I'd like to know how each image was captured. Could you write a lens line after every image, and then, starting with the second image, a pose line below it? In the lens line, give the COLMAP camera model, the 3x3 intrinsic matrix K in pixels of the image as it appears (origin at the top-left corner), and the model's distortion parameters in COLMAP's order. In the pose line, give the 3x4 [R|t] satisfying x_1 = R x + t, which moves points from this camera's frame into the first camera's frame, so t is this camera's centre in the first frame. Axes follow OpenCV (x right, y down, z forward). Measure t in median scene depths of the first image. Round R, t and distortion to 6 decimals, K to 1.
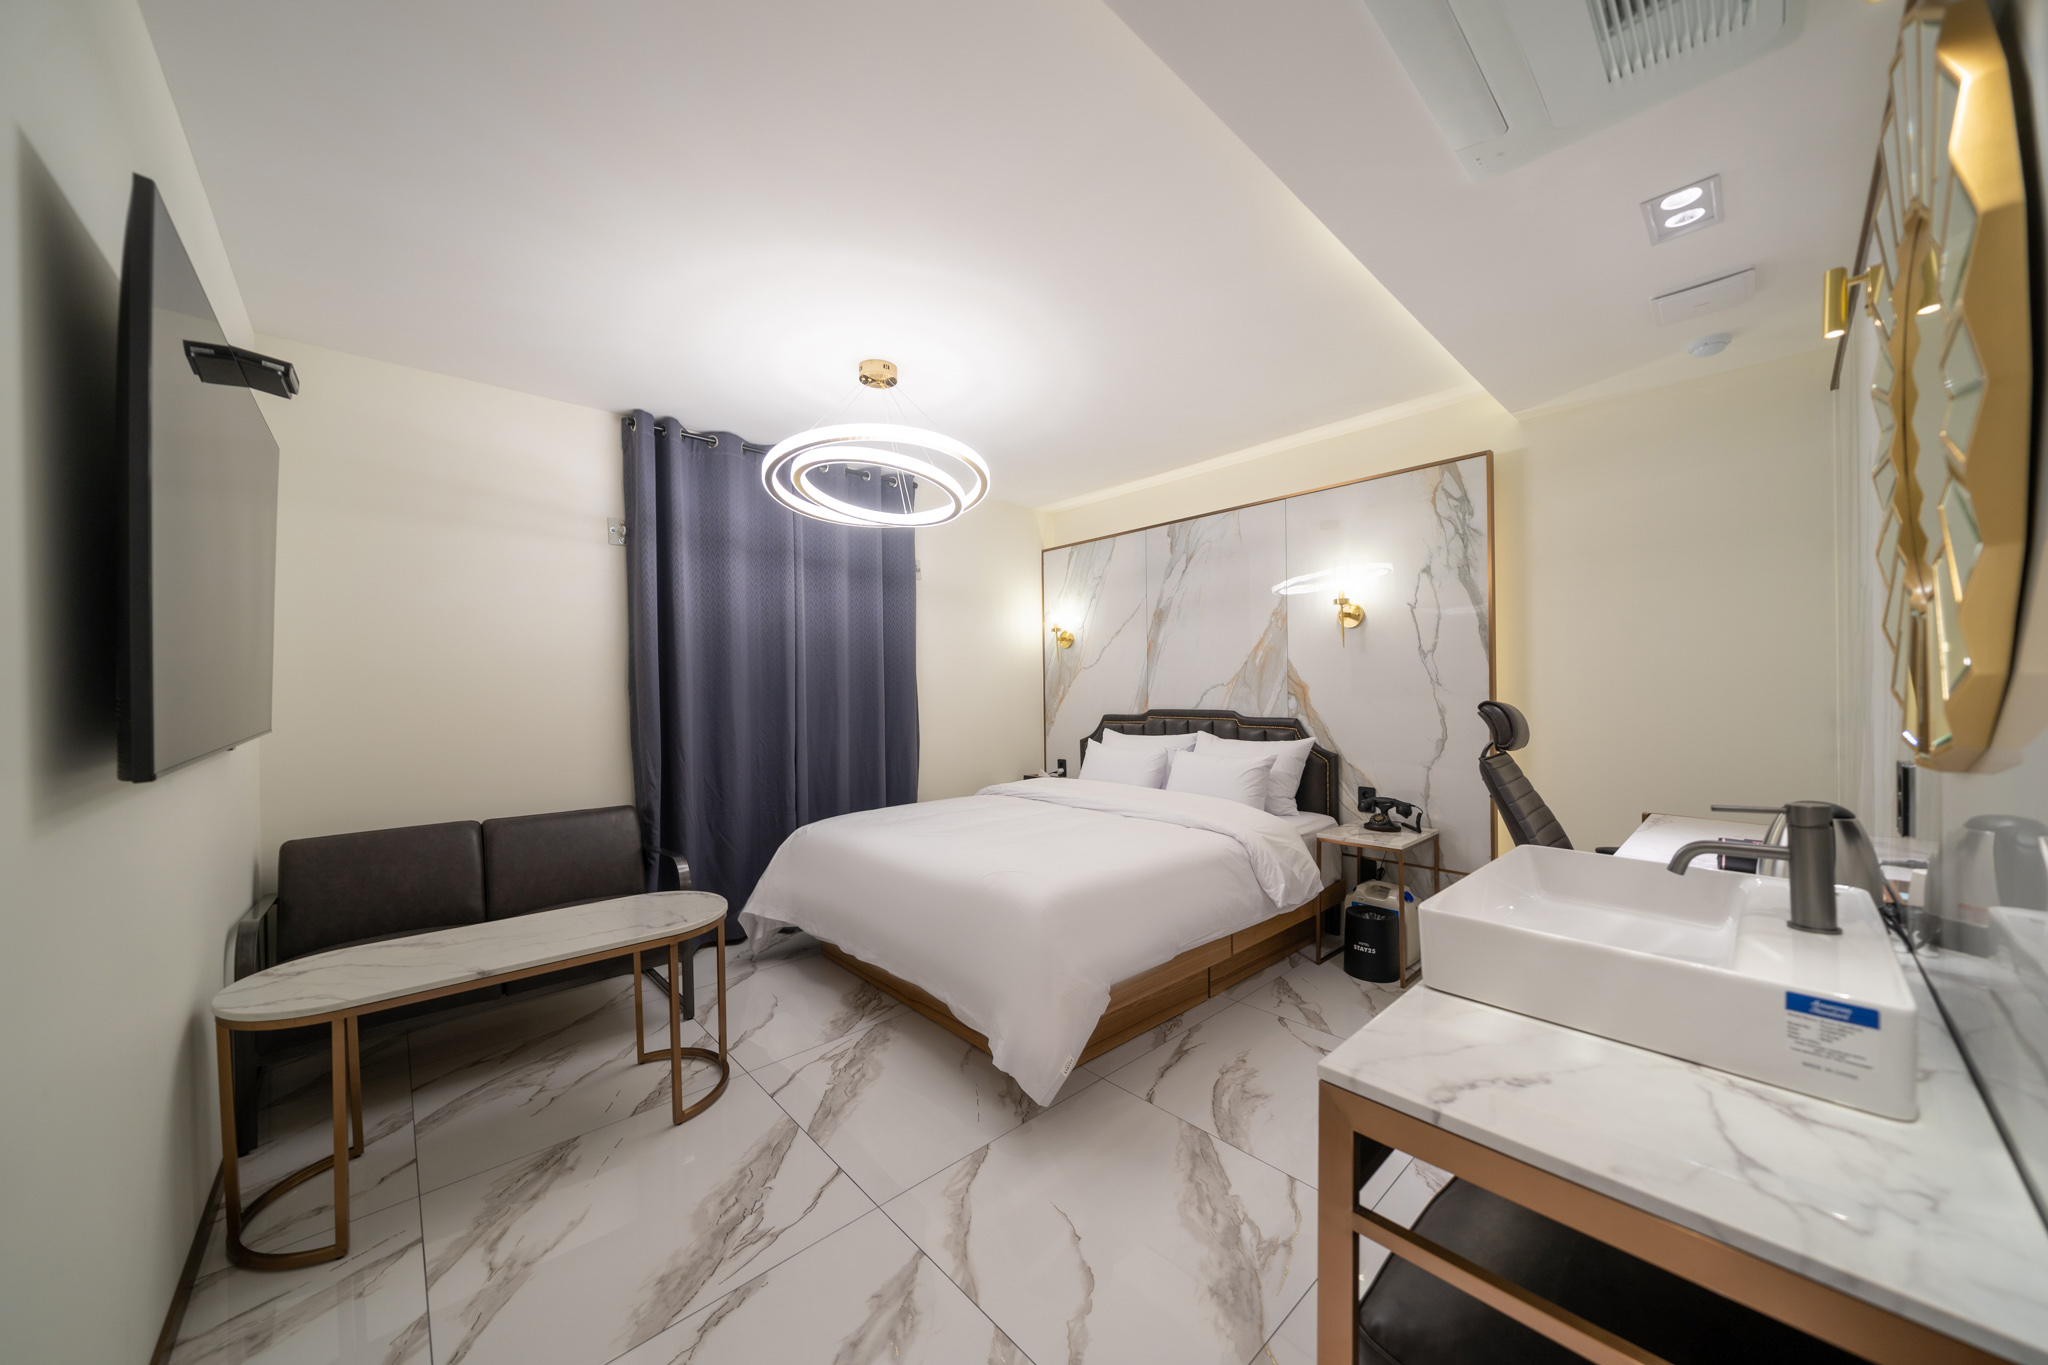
lens RADIAL K [[694.9, 0, 1025.3], [0, 694.9, 686.3], [0, 0, 1]] dist [-0.010129, 0.000105]
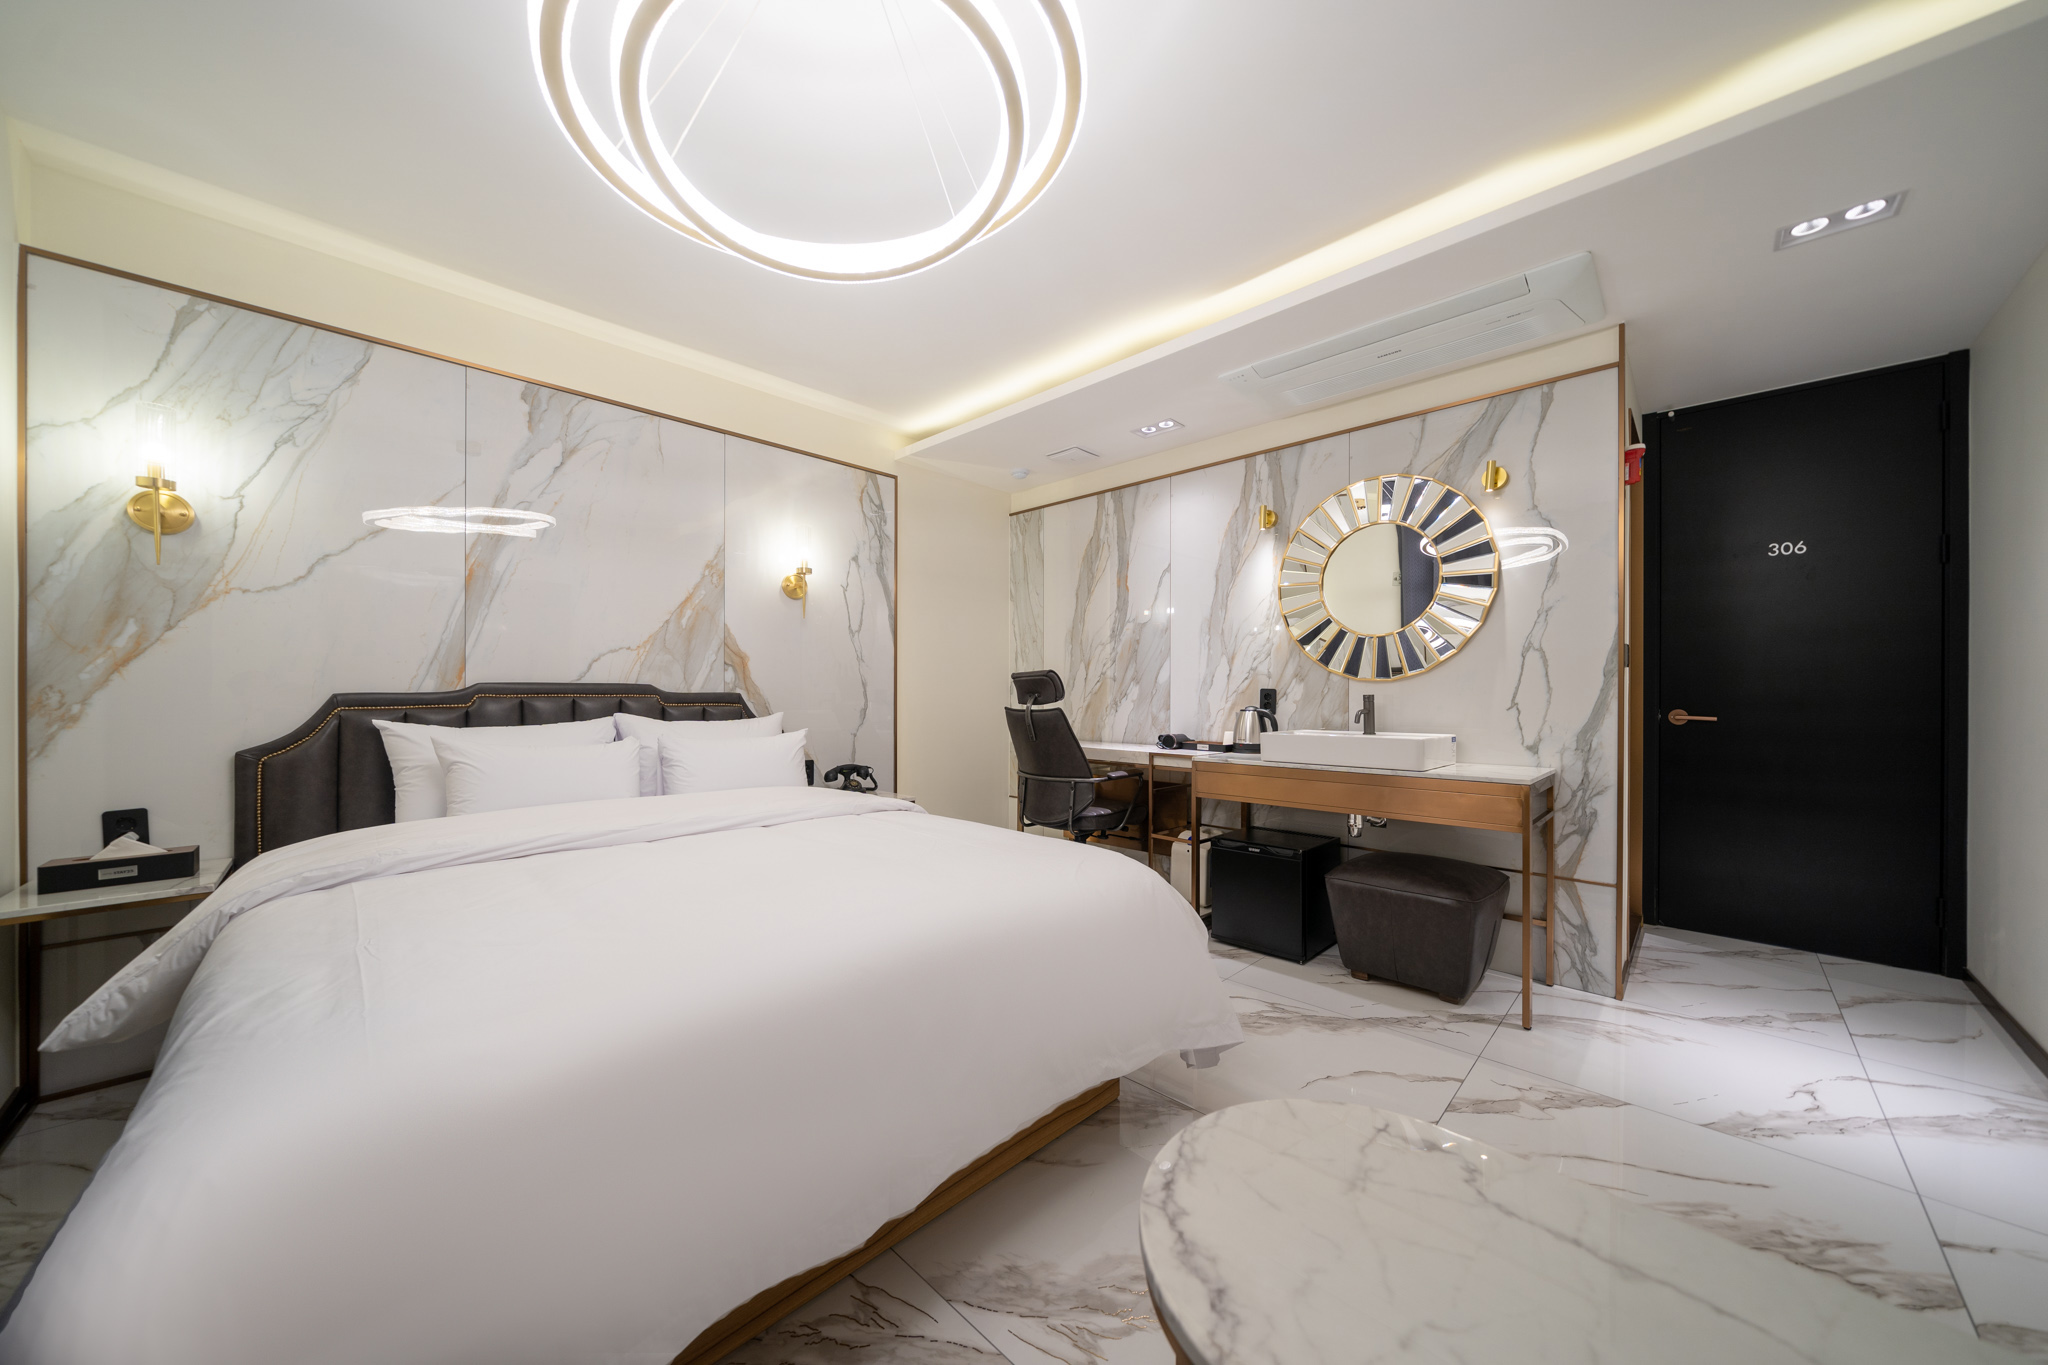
lens RADIAL K [[694.9, 0, 1026.5], [0, 694.9, 687.3], [0, 0, 1]] dist [-0.010129, 0.000105]
pose [[-0.045953, 0.019875, 0.998746, -0.478453], [-0.006271, 0.999777, -0.020184, 0.053237], [-0.998924, -0.007190, -0.045818, 0.666321]]
